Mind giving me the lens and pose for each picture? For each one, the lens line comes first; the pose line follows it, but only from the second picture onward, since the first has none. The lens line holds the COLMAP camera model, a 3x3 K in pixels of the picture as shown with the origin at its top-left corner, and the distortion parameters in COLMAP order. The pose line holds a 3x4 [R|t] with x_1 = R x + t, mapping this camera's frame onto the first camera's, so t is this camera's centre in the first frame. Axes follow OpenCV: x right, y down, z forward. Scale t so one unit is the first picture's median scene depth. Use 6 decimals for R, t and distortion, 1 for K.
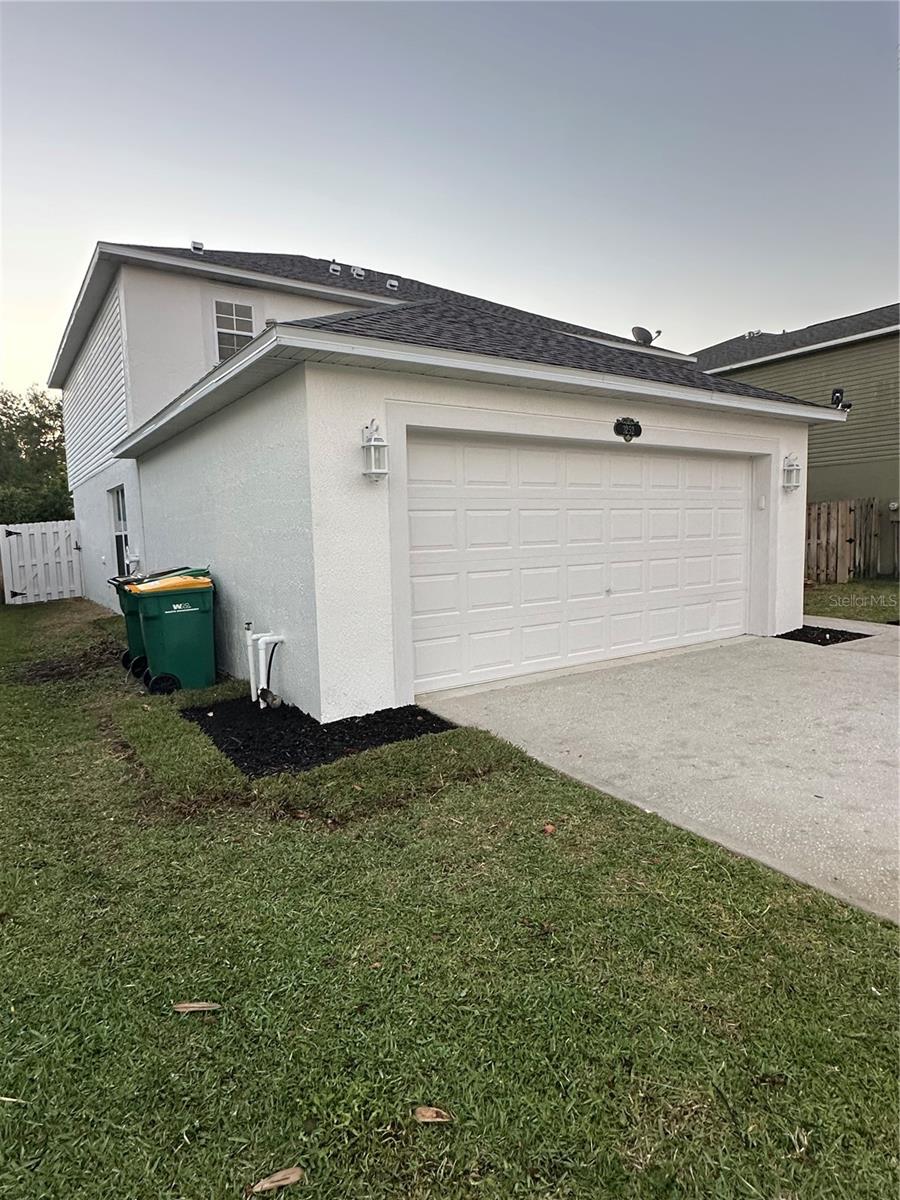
lens RADIAL K [[677.3, 0, 450.0], [0, 677.3, 599.6], [0, 0, 1]] dist [-0.004925, -0.003090]
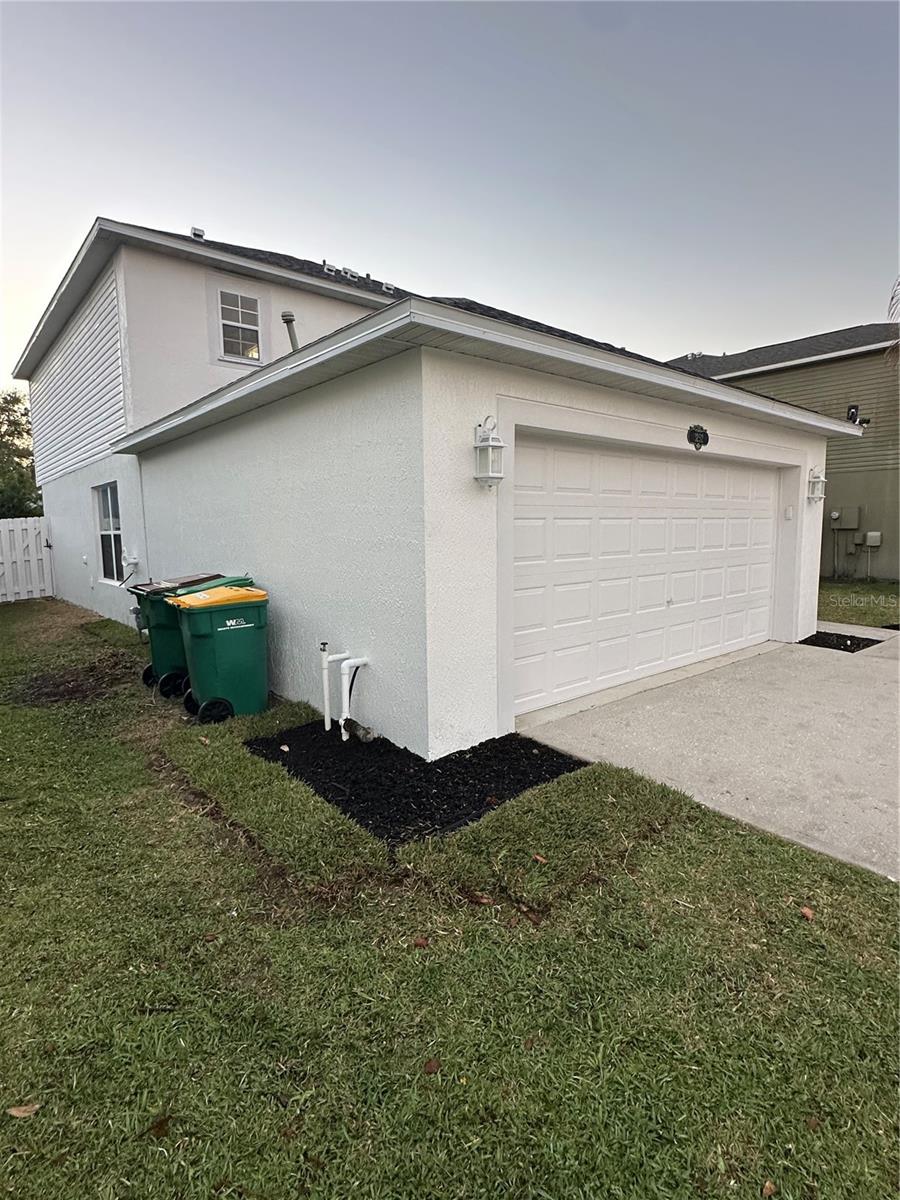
lens RADIAL K [[618.0, 0, 450.6], [0, 618.0, 597.0], [0, 0, 1]] dist [-0.005135, 0.000367]
pose [[0.994011, 0.000618, 0.109278, -0.190666], [-0.001508, 0.999966, 0.008067, -0.027994], [-0.109269, -0.008184, 0.993979, 0.153492]]
